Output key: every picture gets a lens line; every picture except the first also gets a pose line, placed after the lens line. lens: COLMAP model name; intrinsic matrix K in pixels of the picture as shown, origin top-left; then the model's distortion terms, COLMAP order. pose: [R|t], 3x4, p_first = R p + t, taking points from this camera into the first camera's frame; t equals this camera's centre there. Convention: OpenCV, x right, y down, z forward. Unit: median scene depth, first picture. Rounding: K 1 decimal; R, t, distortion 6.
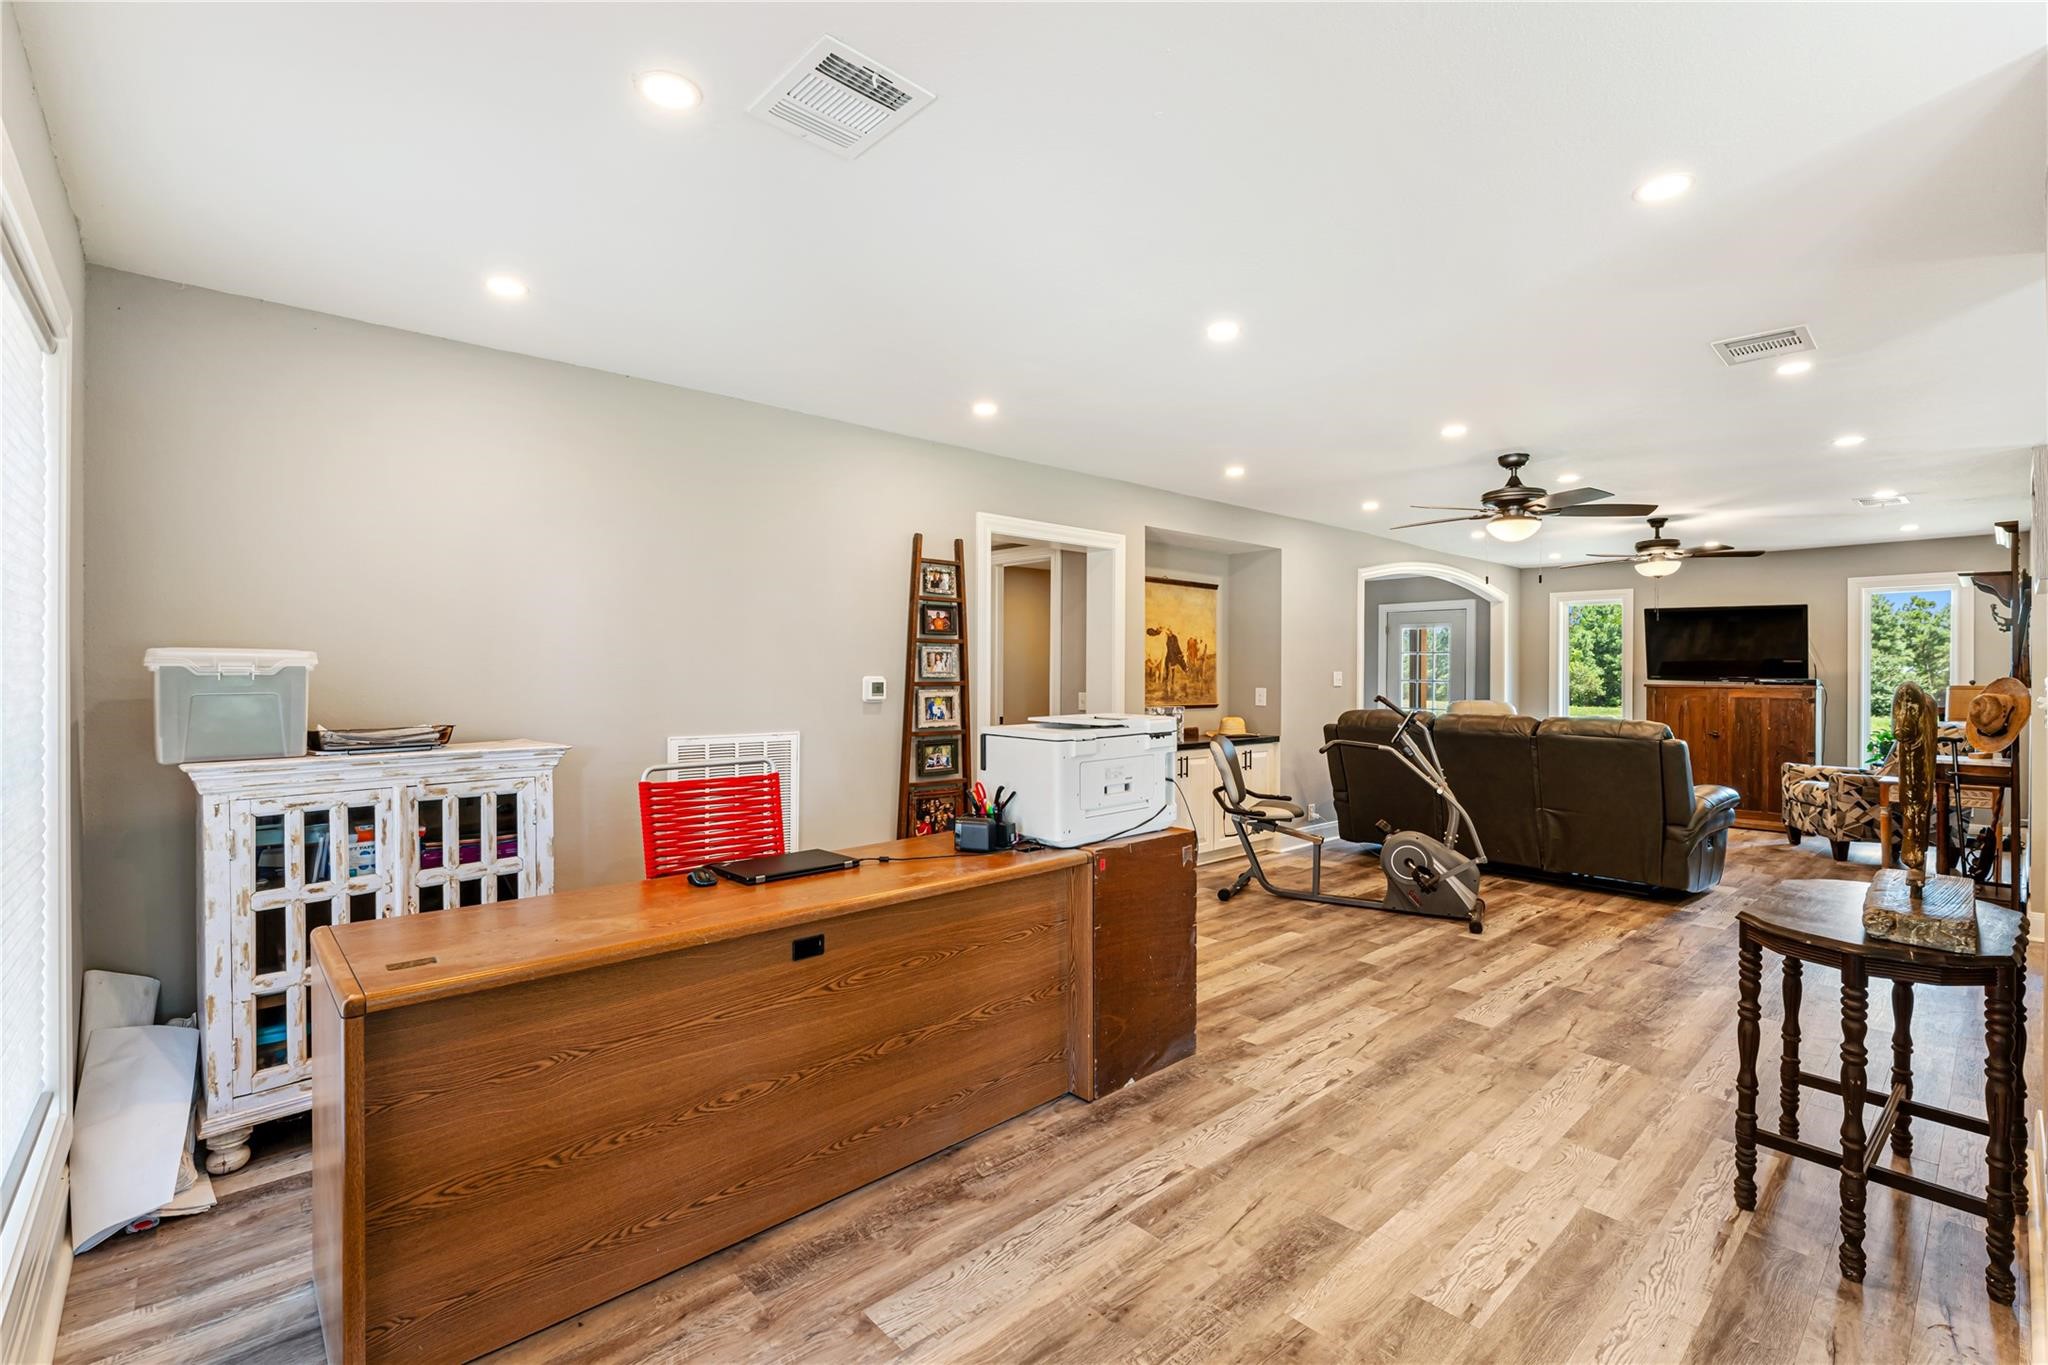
lens RADIAL K [[898.3, 0, 1029.4], [0, 898.3, 666.7], [0, 0, 1]] dist [0.000821, 0.000182]
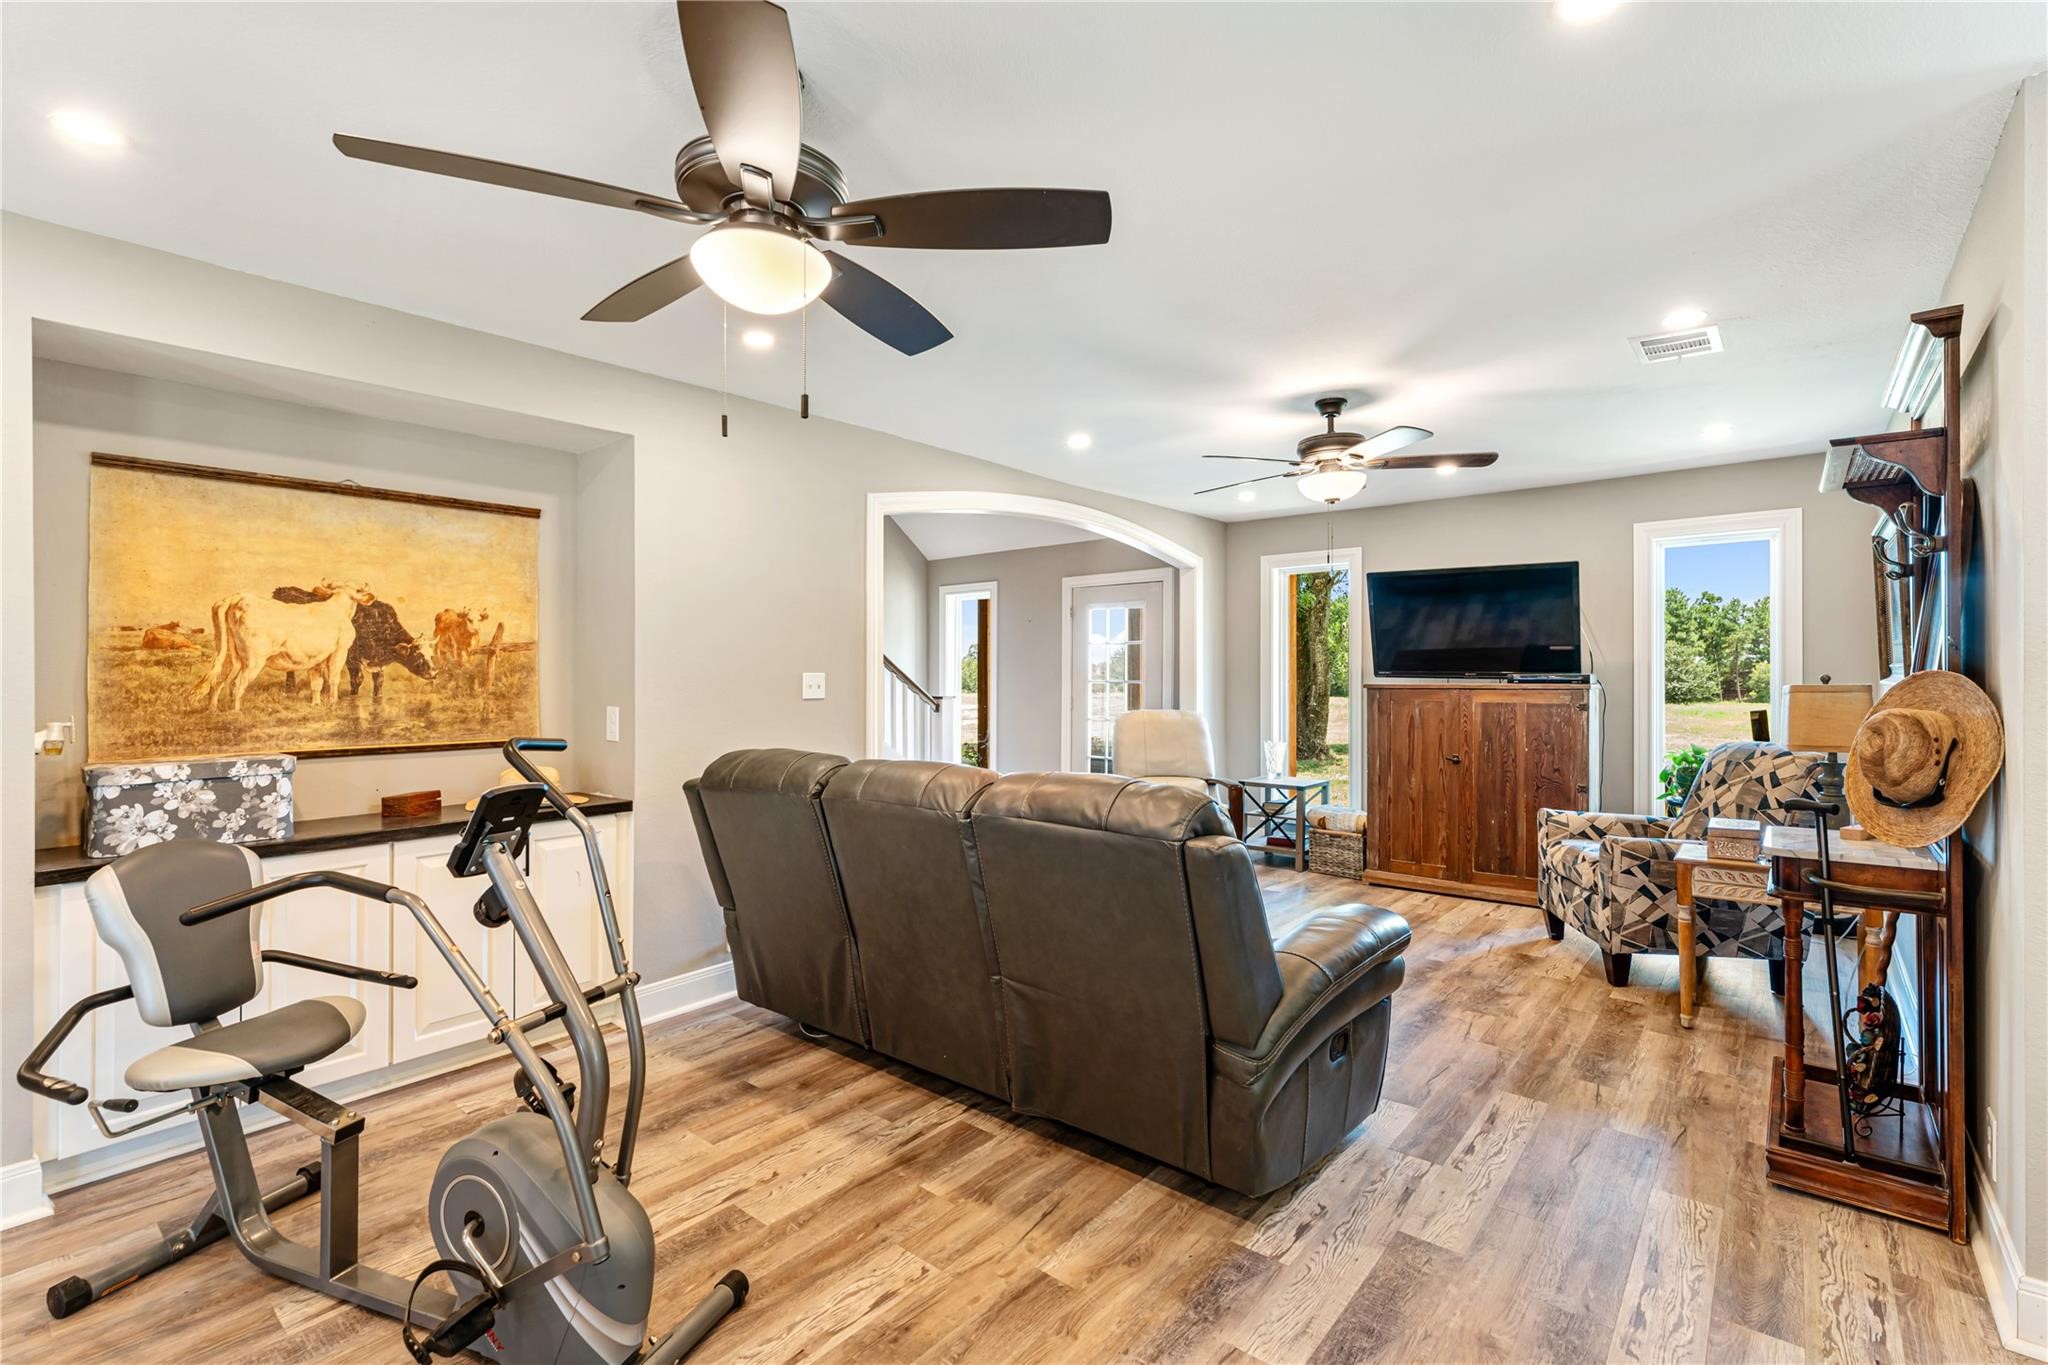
lens RADIAL K [[911.6, 0, 1022.9], [0, 911.6, 676.9], [0, 0, 1]] dist [0.000274, 0.000480]
pose [[0.990761, -0.014080, 0.134888, 0.437184], [0.012417, 0.999836, 0.013164, 0.002496], [-0.135051, -0.011367, 0.990773, 0.461958]]
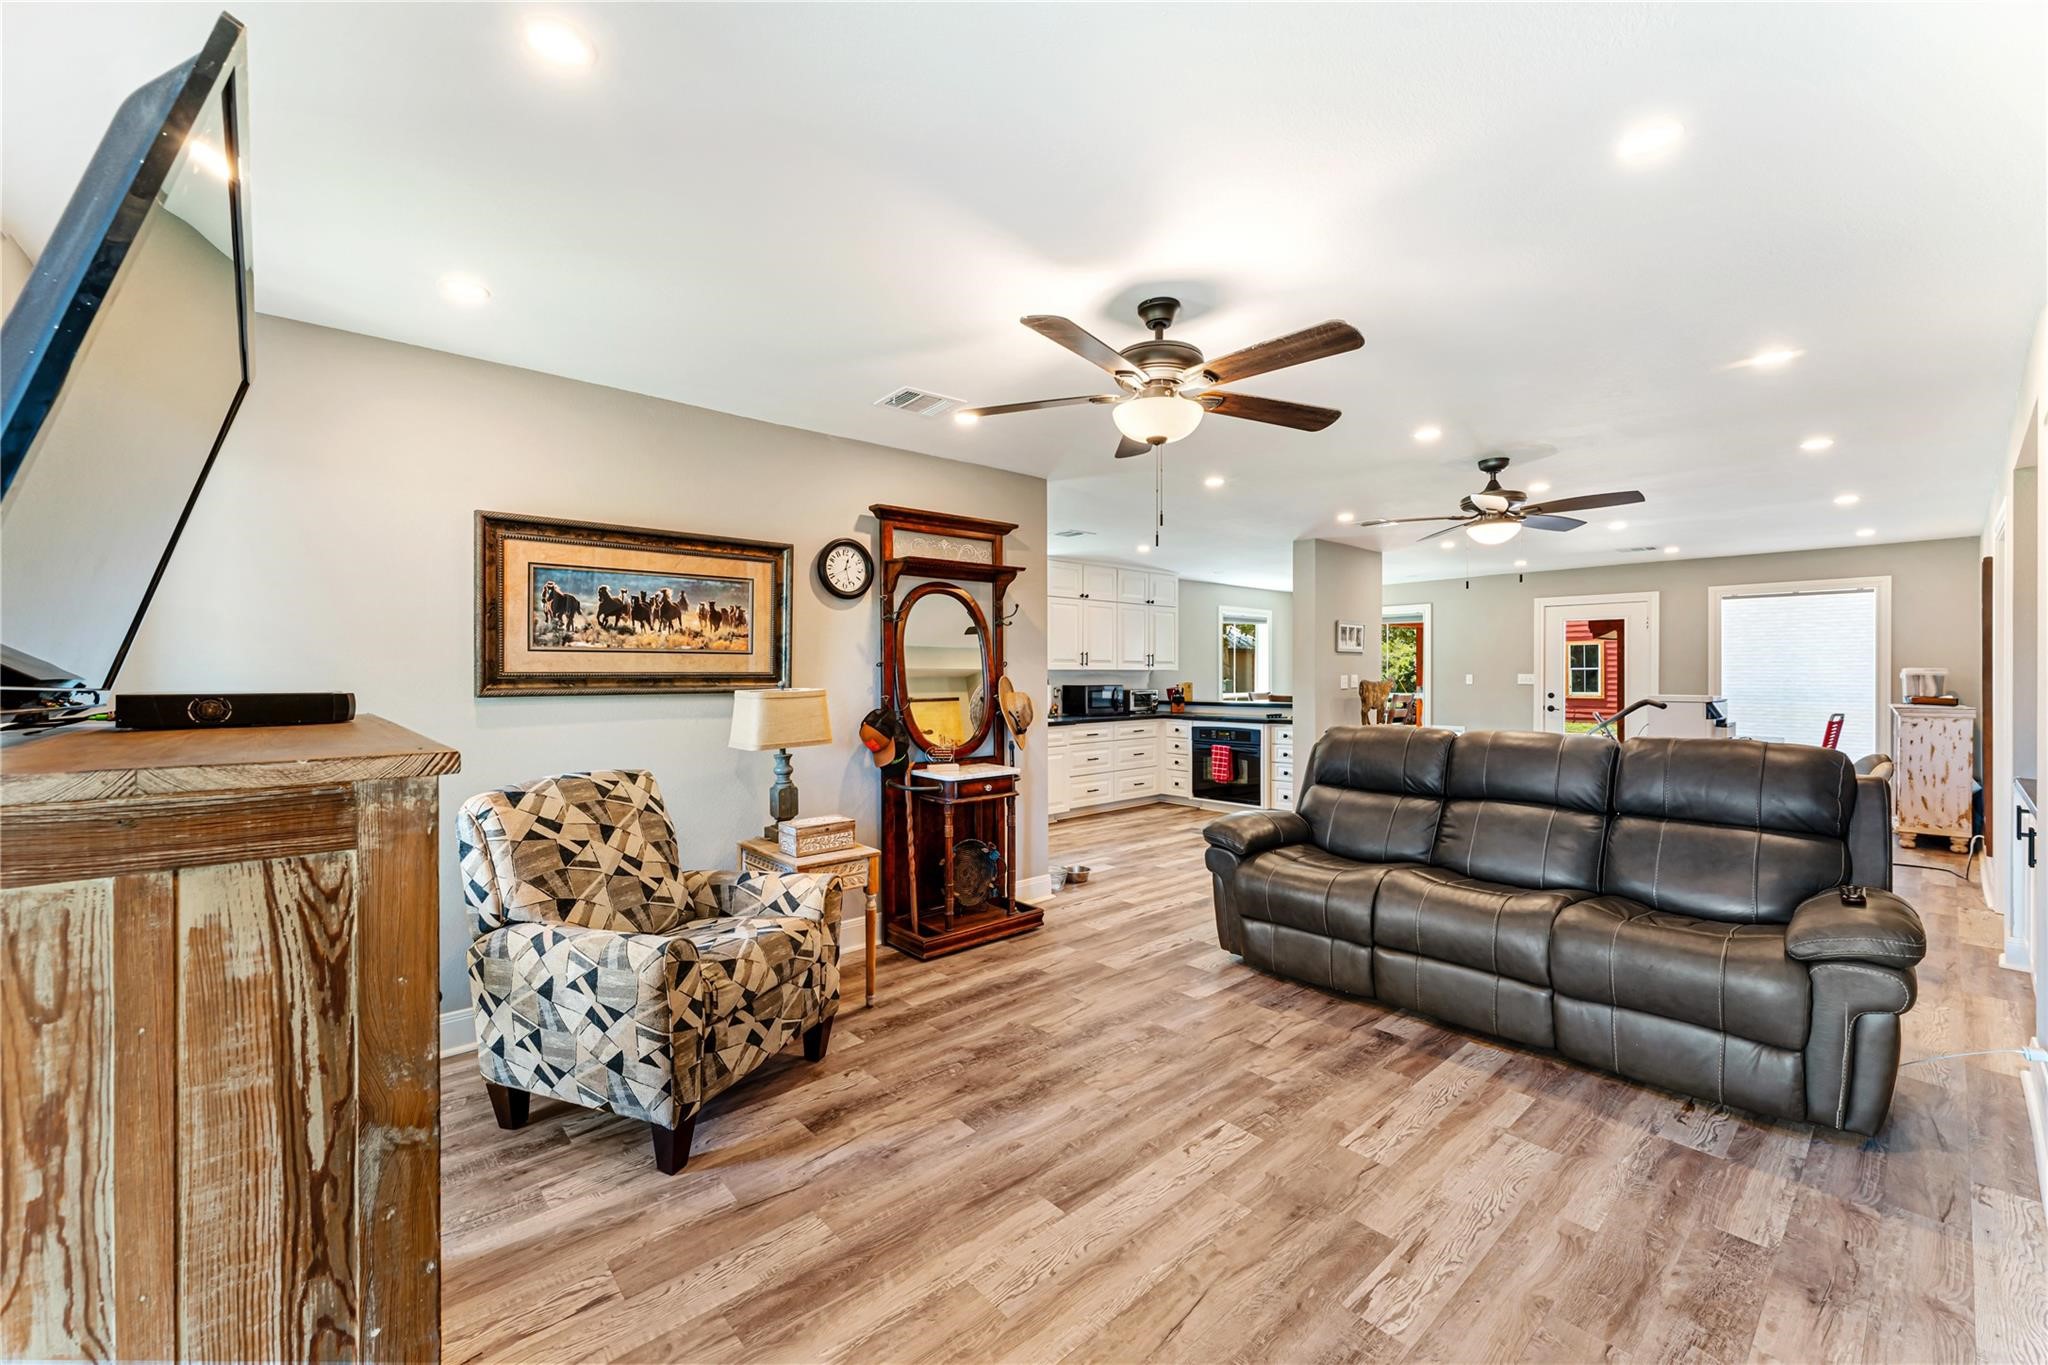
lens RADIAL K [[815.6, 0, 1029.3], [0, 815.6, 673.6], [0, 0, 1]] dist [-0.000494, -0.000099]
pose [[-0.999900, -0.004037, 0.013544, 0.776007], [-0.004130, 0.999968, -0.006847, 0.010971], [-0.013516, -0.006902, -0.999885, 1.429160]]
